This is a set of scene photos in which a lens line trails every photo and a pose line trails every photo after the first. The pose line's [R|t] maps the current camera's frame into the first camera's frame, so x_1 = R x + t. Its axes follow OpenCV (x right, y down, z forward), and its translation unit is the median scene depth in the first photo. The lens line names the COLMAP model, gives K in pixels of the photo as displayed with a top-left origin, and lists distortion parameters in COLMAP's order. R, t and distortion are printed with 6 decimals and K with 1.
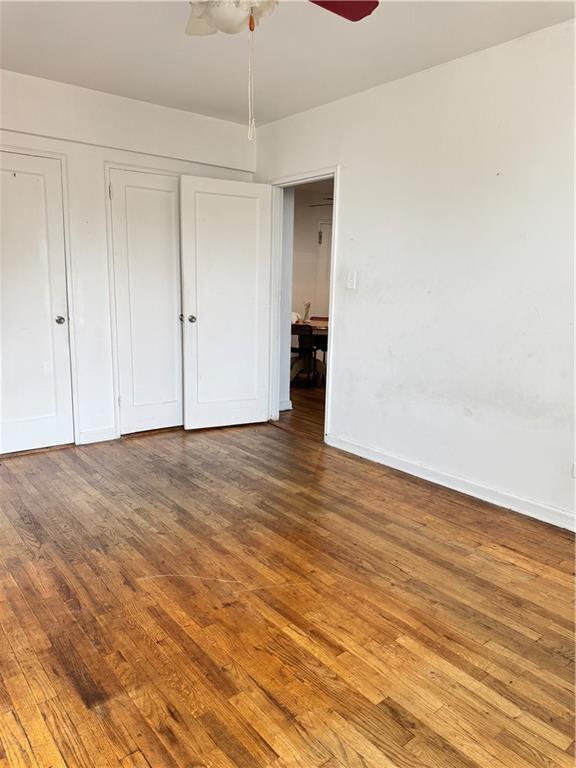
lens RADIAL K [[546.4, 0, 284.1], [0, 546.4, 384.6], [0, 0, 1]] dist [0.080212, -0.106931]
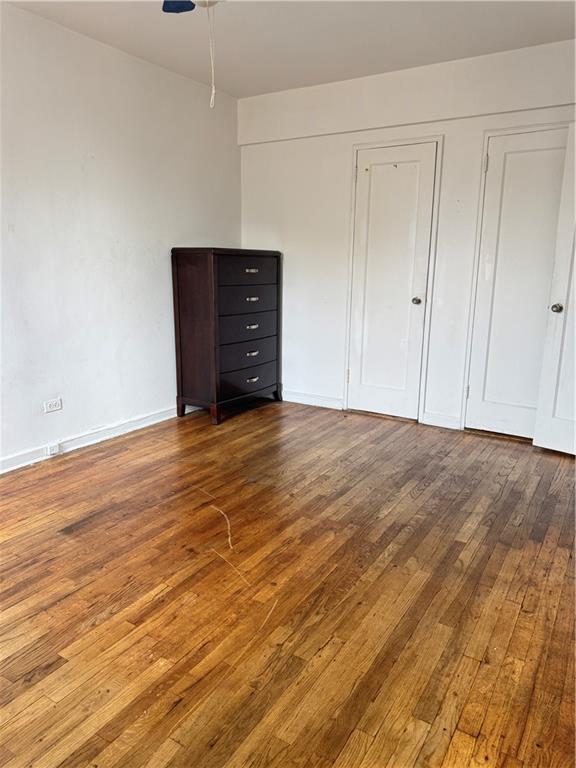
lens RADIAL K [[546.4, 0, 284.1], [0, 546.4, 384.6], [0, 0, 1]] dist [0.080212, -0.106931]
pose [[0.328008, 0.189068, -0.925562, 0.658828], [-0.181687, 0.974101, 0.134596, -0.071950], [0.927039, 0.124014, 0.353864, 0.545199]]
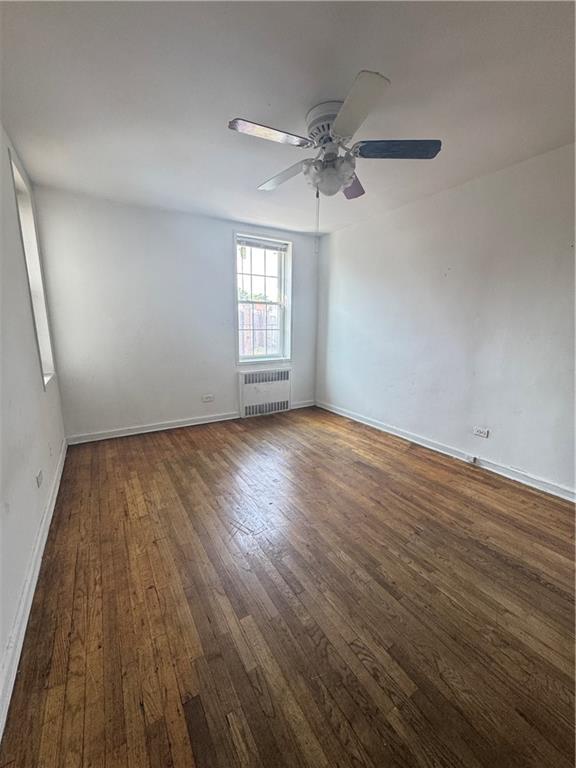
lens RADIAL K [[302.1, 0, 288.0], [0, 302.1, 384.0], [0, 0, 1]] dist [0.000196, 0.000038]
pose [[-0.992039, -0.047947, 0.116445, -0.072557], [-0.000652, 0.926622, 0.375994, -0.272403], [-0.125929, 0.372924, -0.919276, 1.383599]]
